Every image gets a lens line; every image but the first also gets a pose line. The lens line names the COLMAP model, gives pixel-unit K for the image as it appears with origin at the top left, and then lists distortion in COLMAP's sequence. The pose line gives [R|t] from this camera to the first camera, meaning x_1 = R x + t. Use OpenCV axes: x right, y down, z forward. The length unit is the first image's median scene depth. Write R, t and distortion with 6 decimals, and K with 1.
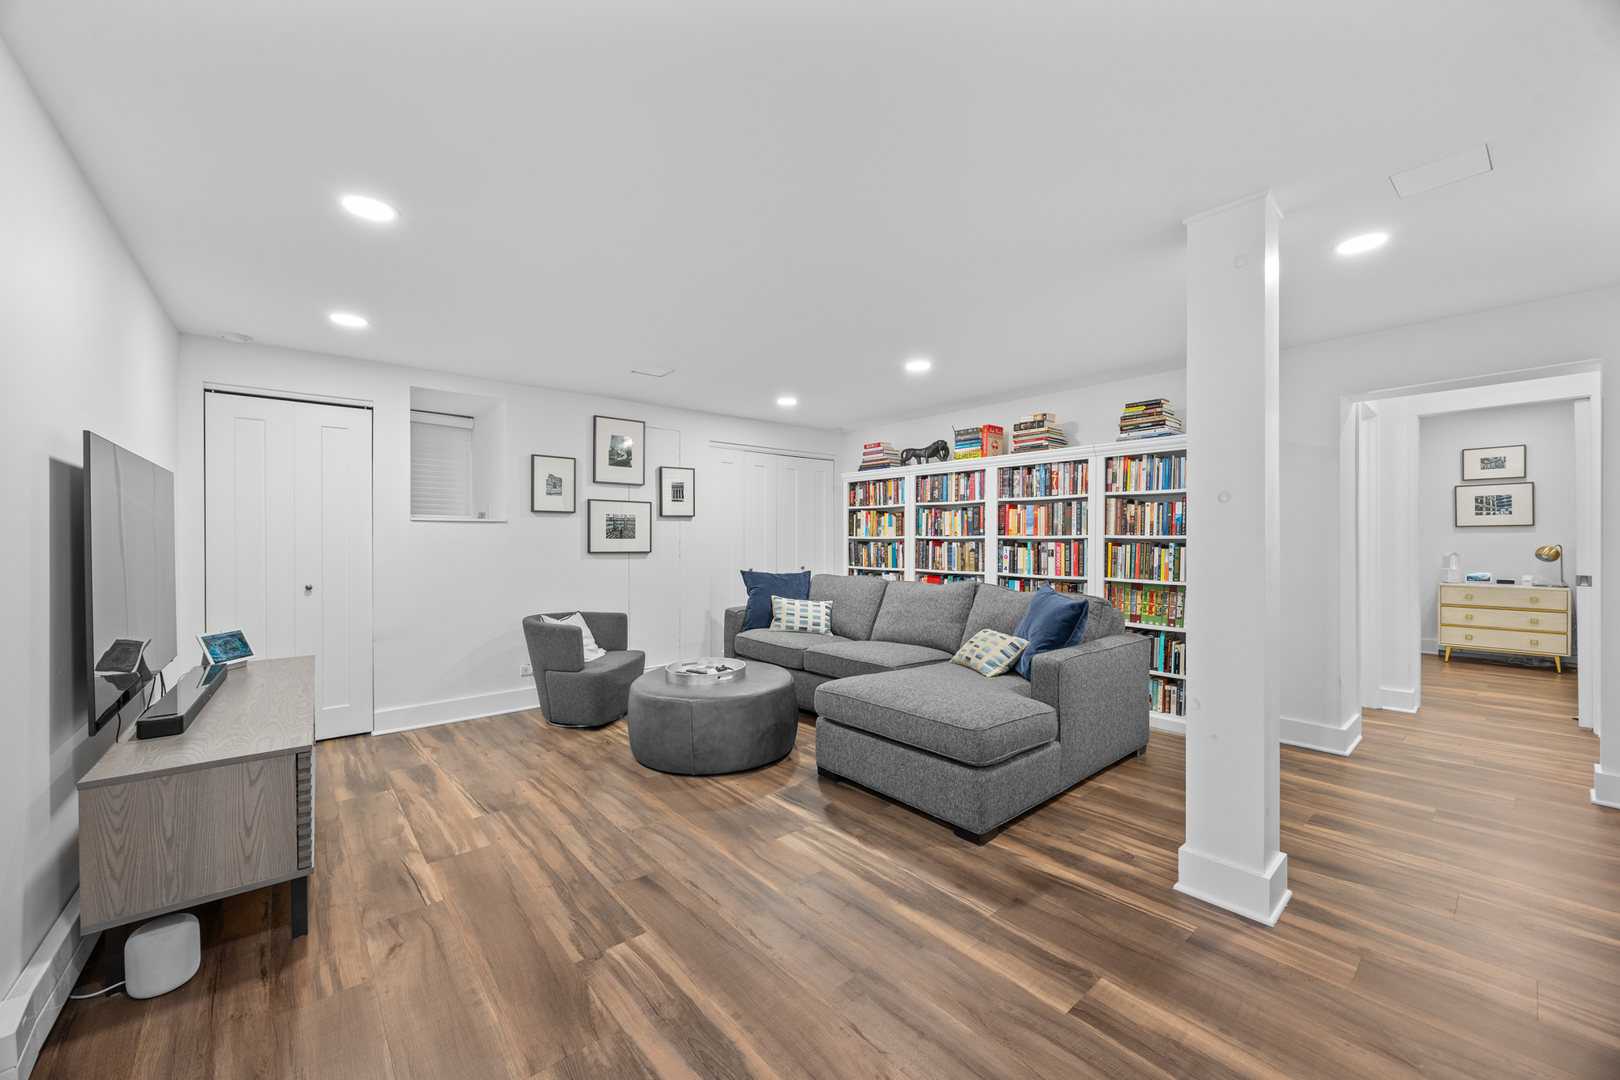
lens RADIAL K [[627.8, 0, 805.3], [0, 627.8, 537.4], [0, 0, 1]] dist [0.006732, 0.000894]
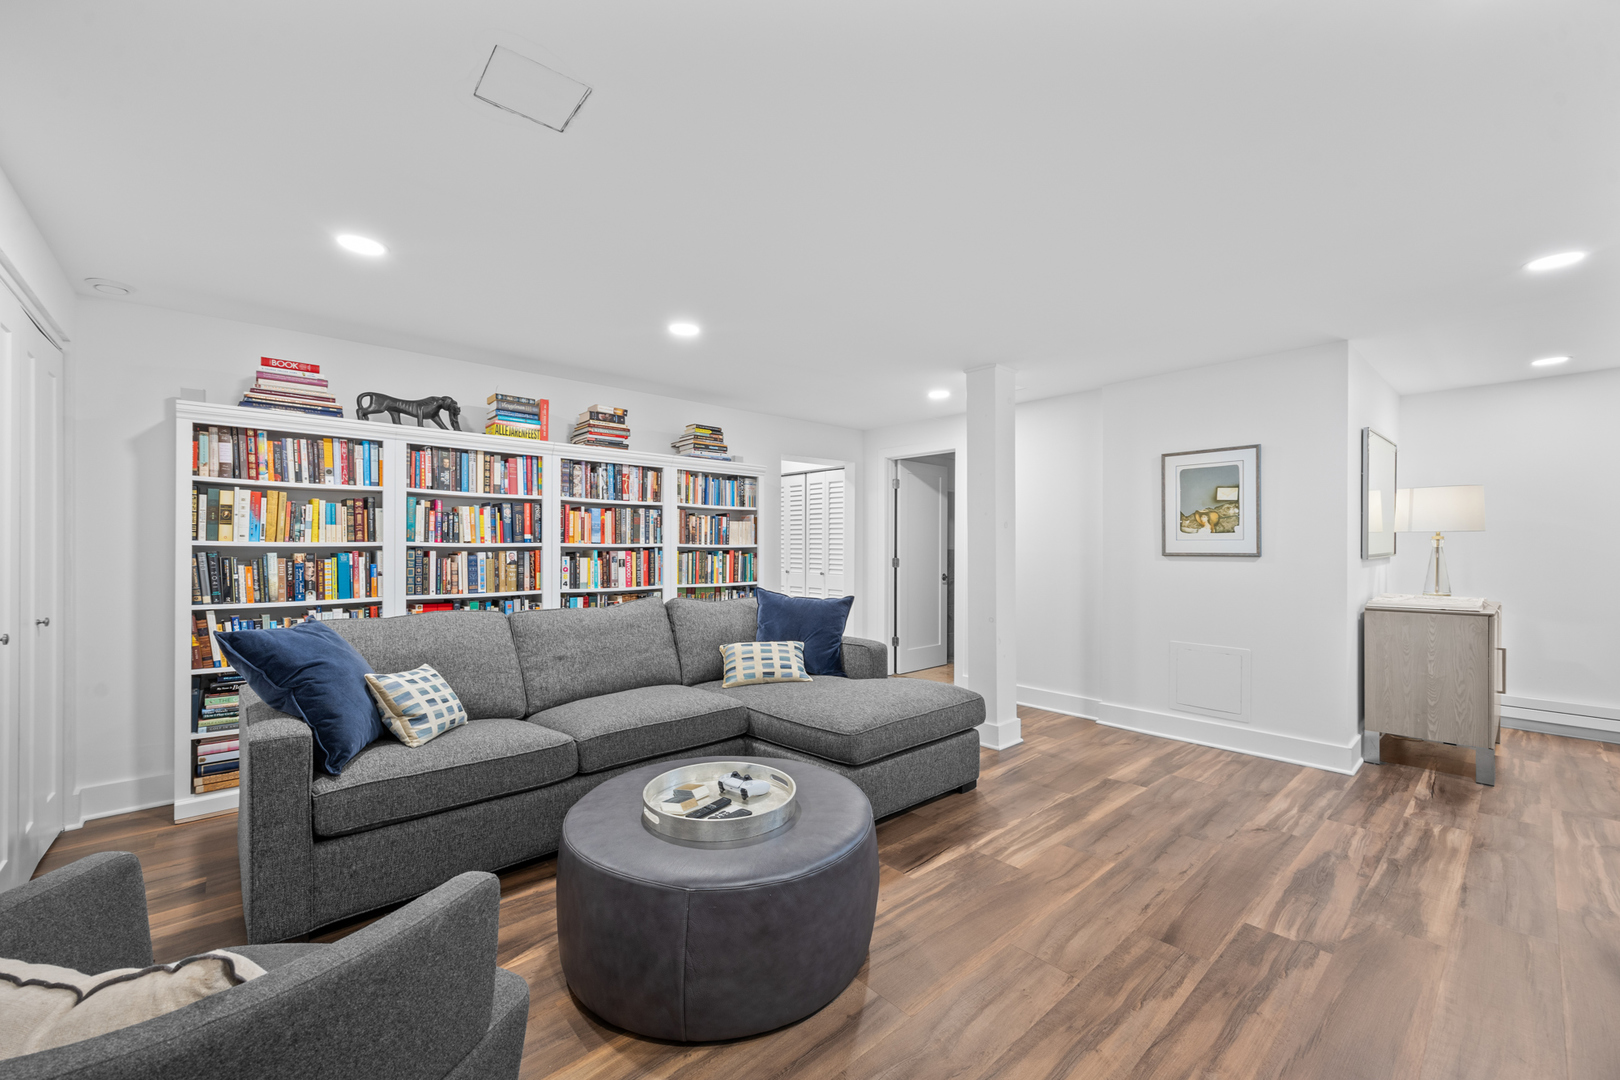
lens RADIAL K [[627.8, 0, 835.3], [0, 627.8, 549.3], [0, 0, 1]] dist [0.006732, 0.000894]
pose [[-0.034804, -0.001771, 0.999393, -0.535094], [-0.004099, 0.999990, 0.001629, 0.002563], [-0.999386, -0.004039, -0.034811, 0.720556]]
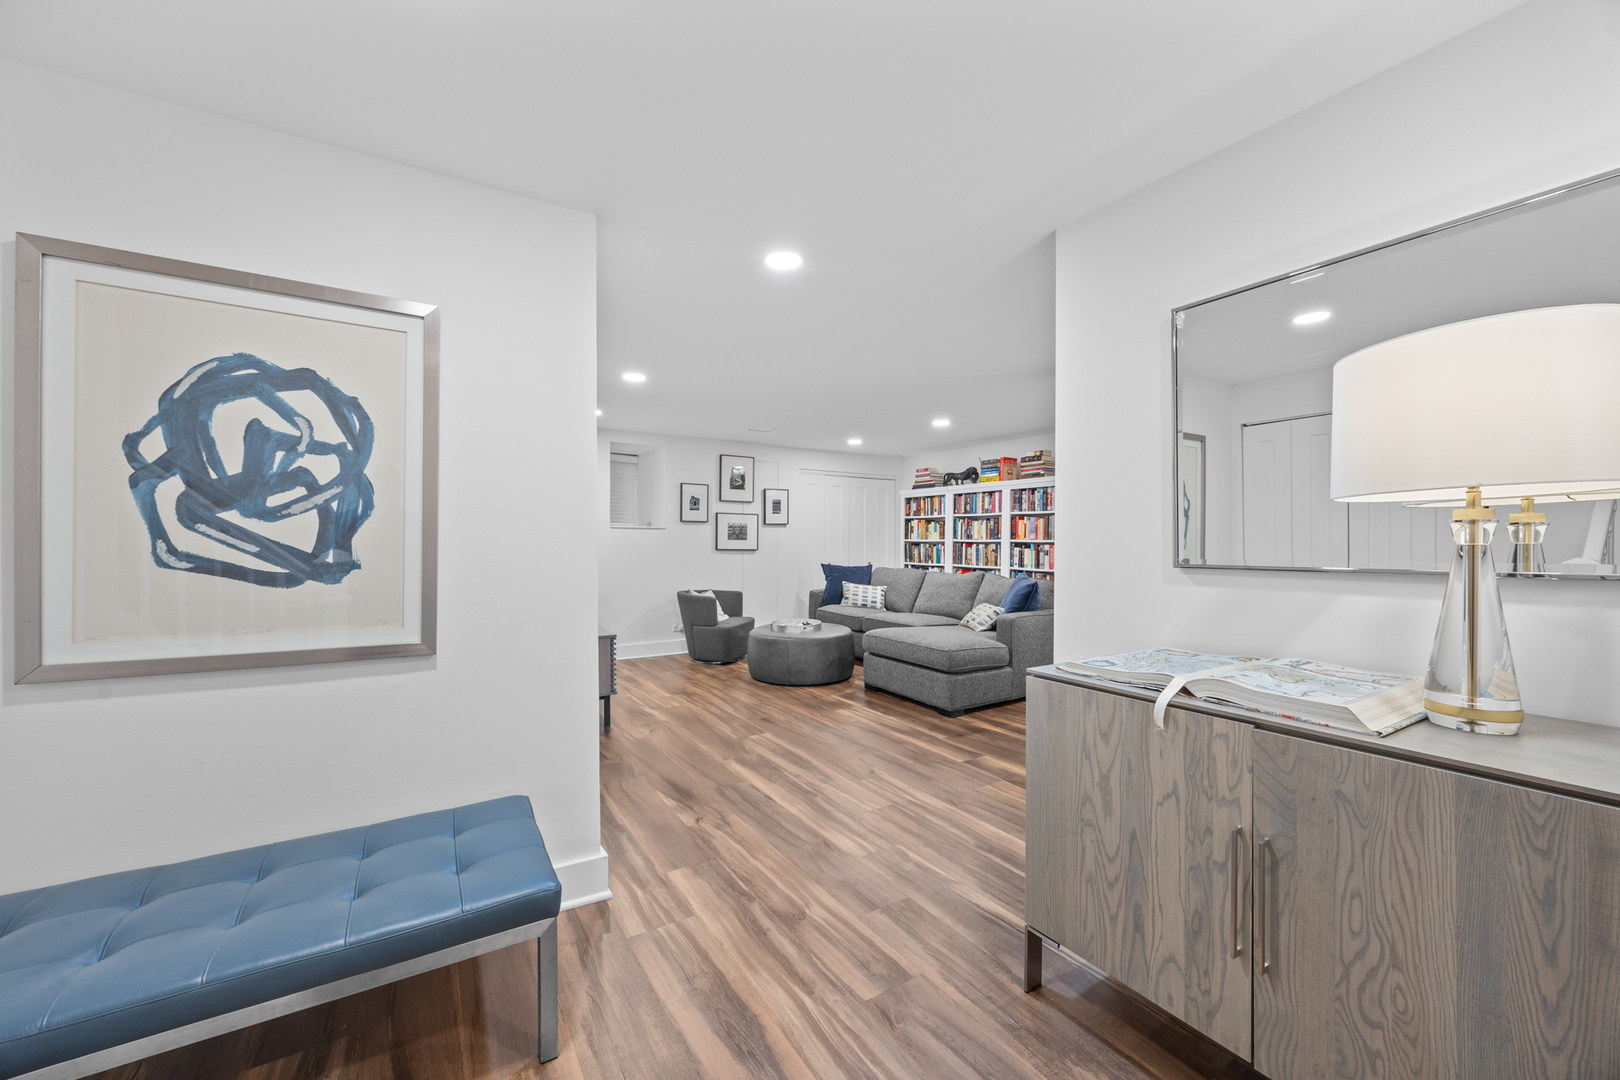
lens RADIAL K [[627.8, 0, 813.9], [0, 627.8, 545.5], [0, 0, 1]] dist [0.006732, 0.000894]
pose [[0.991691, 0.007737, -0.128410, 0.065385], [-0.006457, 0.999925, 0.010376, -0.001534], [0.128481, -0.009460, 0.991667, -0.417053]]
